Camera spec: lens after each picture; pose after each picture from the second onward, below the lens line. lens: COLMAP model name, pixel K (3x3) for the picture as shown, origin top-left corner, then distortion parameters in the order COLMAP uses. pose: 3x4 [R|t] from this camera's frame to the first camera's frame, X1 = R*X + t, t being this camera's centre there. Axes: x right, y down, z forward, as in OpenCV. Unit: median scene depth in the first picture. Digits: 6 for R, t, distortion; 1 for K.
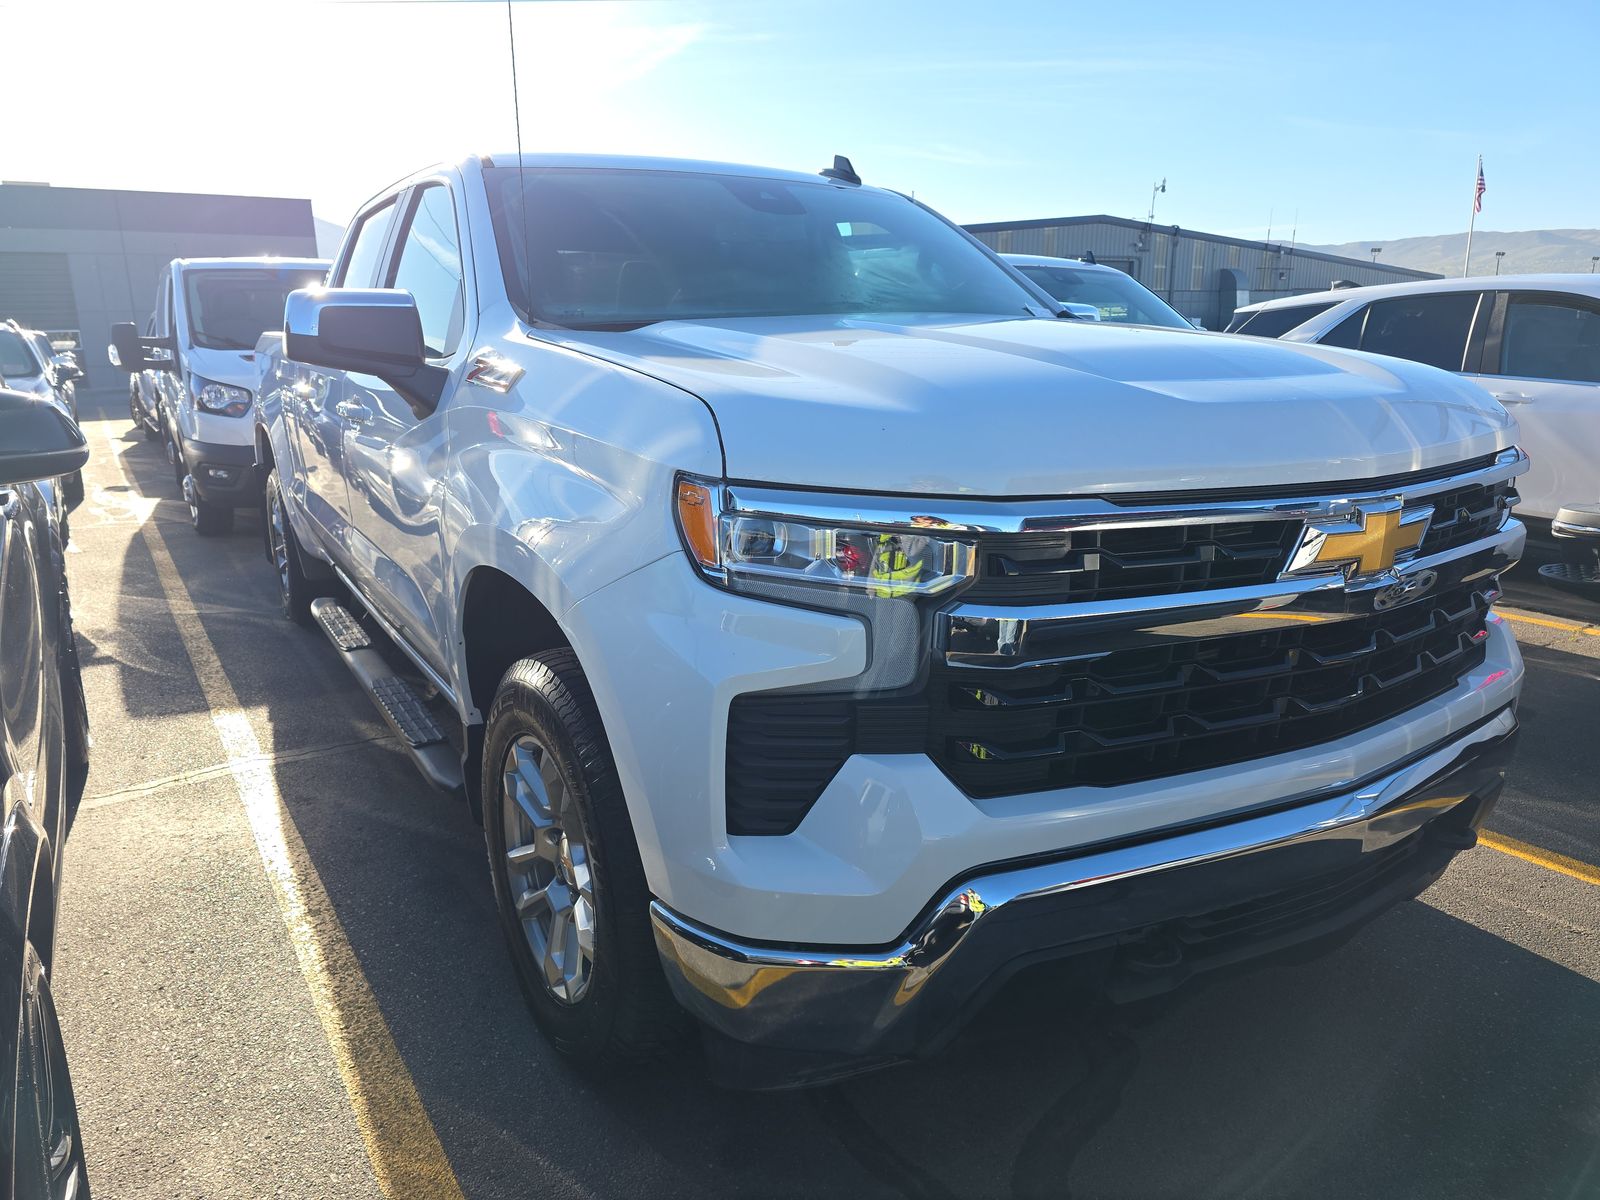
lens RADIAL K [[1098.4, 0, 790.3], [0, 1098.4, 593.5], [0, 0, 1]] dist [-0.001872, -0.007751]
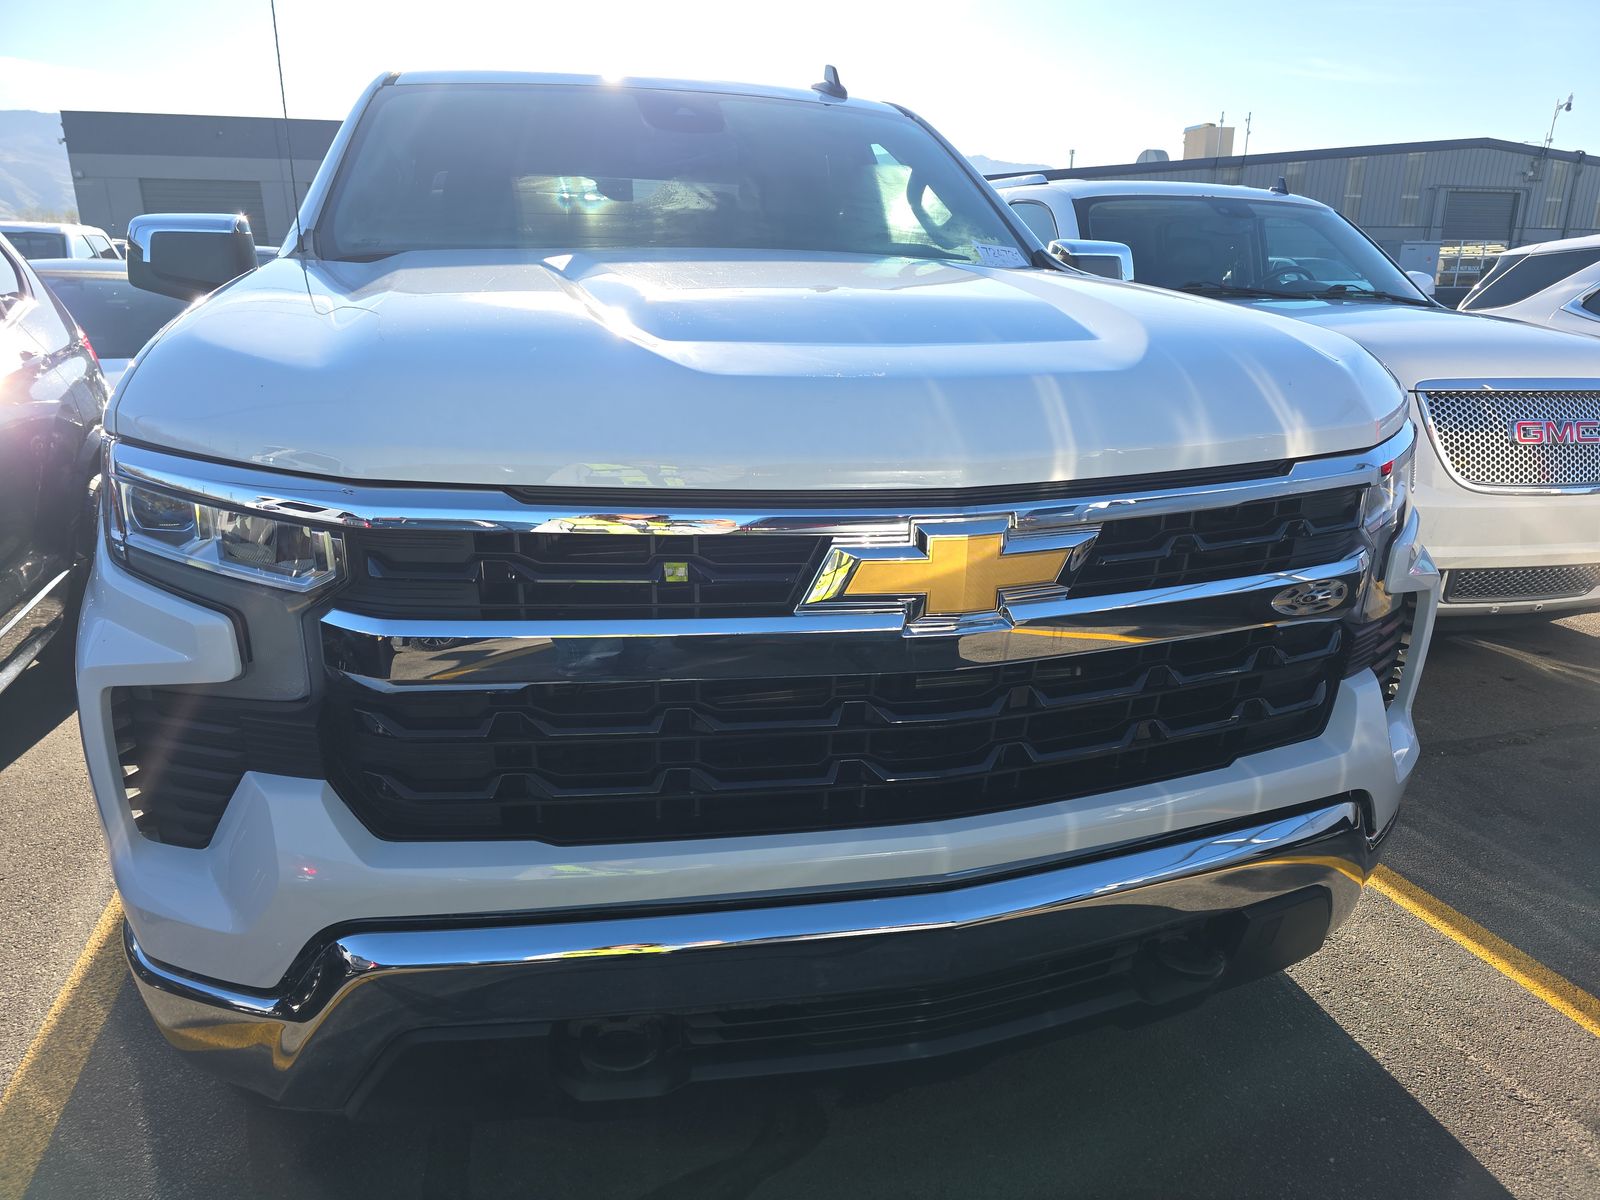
lens RADIAL K [[1098.4, 0, 802.3], [0, 1098.4, 612.8], [0, 0, 1]] dist [-0.001872, -0.007751]
pose [[0.963598, 0.096181, -0.249455, 0.391274], [-0.077888, 0.993566, 0.082214, -0.046367], [0.255757, -0.059792, 0.964890, 0.162525]]
